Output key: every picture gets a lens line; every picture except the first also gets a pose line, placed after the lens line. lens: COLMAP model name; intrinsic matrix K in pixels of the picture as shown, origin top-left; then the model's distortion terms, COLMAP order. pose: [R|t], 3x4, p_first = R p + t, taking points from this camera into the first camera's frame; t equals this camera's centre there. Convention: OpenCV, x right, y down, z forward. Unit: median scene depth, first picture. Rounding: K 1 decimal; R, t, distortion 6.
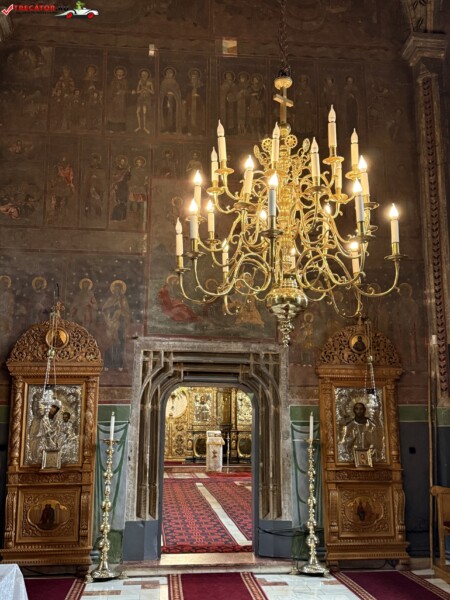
lens RADIAL K [[649.5, 0, 235.1], [0, 649.5, 315.2], [0, 0, 1]] dist [0.030234, 0.000000]
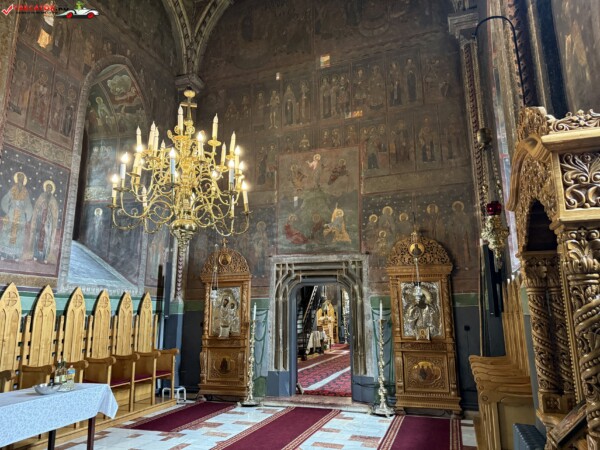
lens RADIAL K [[428.1, 0, 301.0], [0, 428.1, 233.8], [0, 0, 1]] dist [0.025625, -0.032457]
pose [[0.895744, -0.089179, -0.435535, 0.358206], [0.081241, 0.996013, -0.036857, 0.023272], [0.437085, -0.002369, 0.899417, 0.078916]]
